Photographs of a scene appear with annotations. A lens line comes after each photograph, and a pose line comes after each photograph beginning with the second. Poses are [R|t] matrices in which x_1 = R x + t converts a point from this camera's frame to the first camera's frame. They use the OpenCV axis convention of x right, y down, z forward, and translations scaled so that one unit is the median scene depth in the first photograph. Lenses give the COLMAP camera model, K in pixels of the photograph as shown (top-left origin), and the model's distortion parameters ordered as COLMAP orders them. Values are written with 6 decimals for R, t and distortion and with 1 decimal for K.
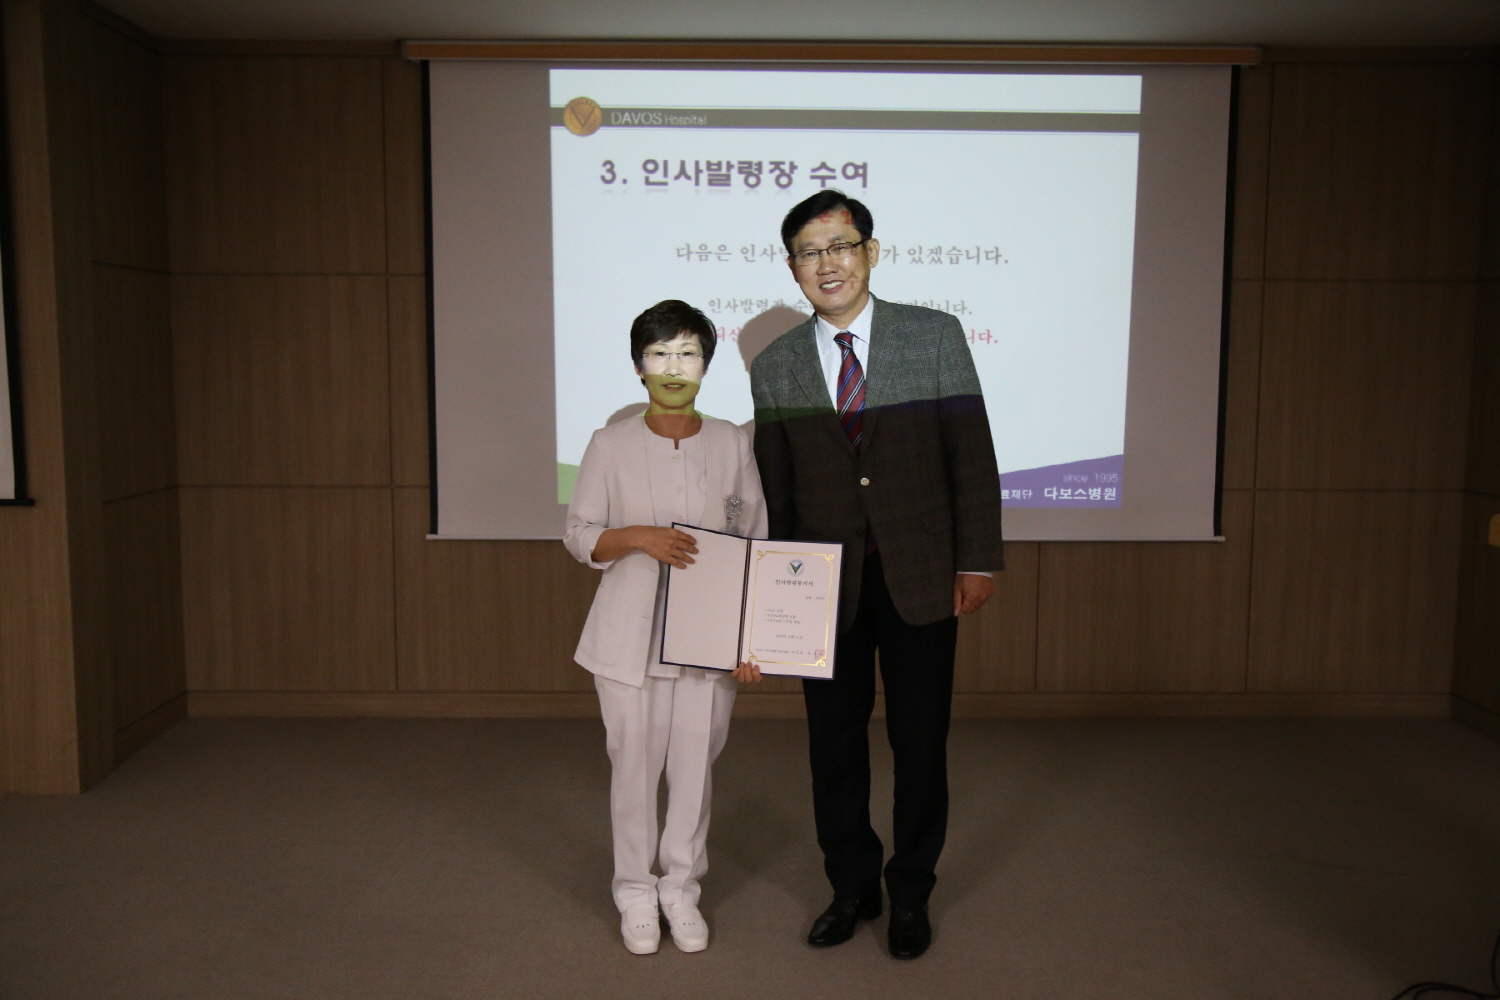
lens RADIAL K [[1422.6, 0, 771.1], [0, 1422.6, 508.4], [0, 0, 1]] dist [-0.010183, 0.000000]
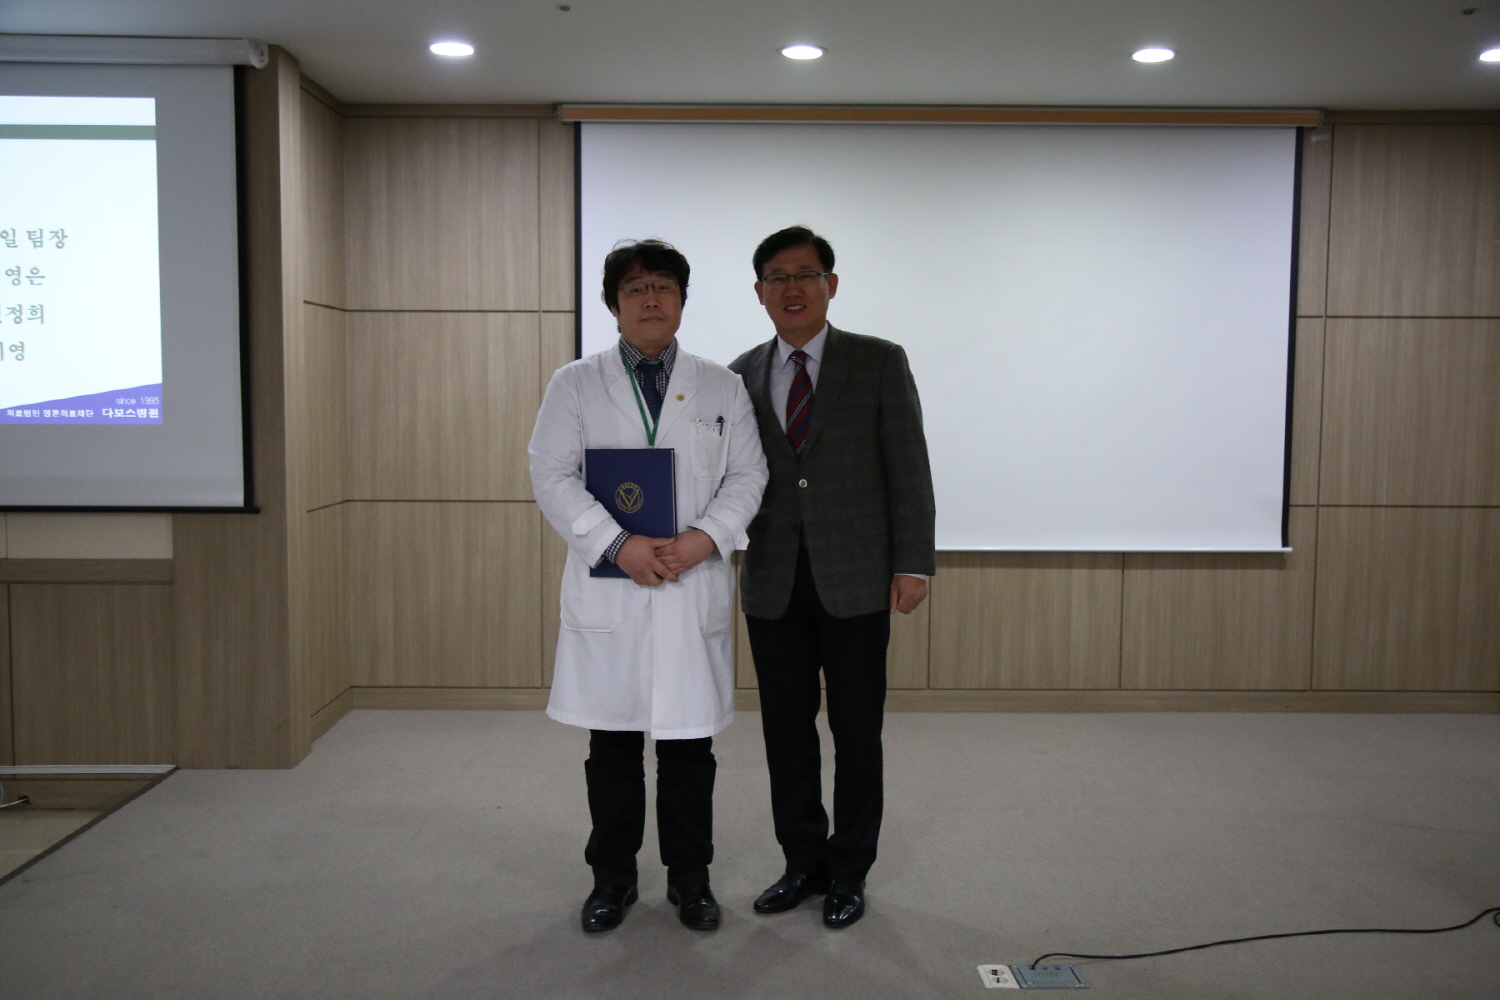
lens RADIAL K [[1422.6, 0, 786.8], [0, 1422.6, 504.3], [0, 0, 1]] dist [-0.010183, 0.000000]
pose [[0.999994, 0.001795, -0.002948, -0.071820], [-0.001878, 0.999596, -0.028374, 0.018231], [0.002896, 0.028379, 0.999593, -0.109583]]
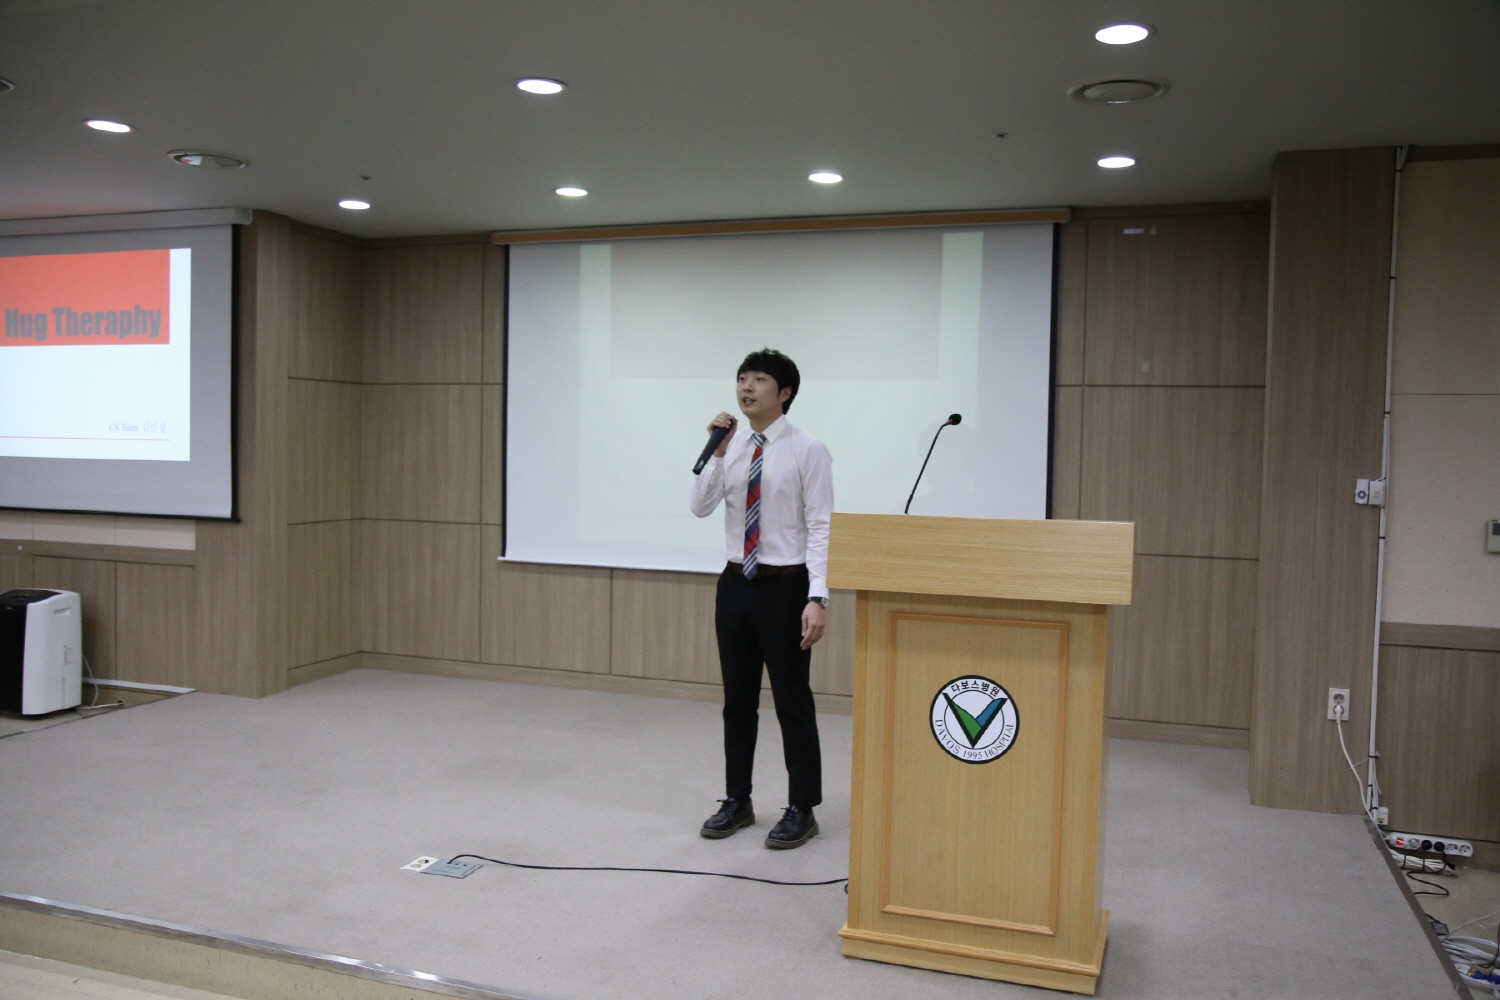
lens RADIAL K [[1246.6, 0, 757.6], [0, 1246.6, 488.8], [0, 0, 1]] dist [-0.070843, 0.006051]
pose [[0.939555, 0.026251, -0.341390, 0.453359], [-0.051969, 0.996439, -0.066404, 0.019494], [0.338431, 0.080132, 0.937573, -0.130261]]
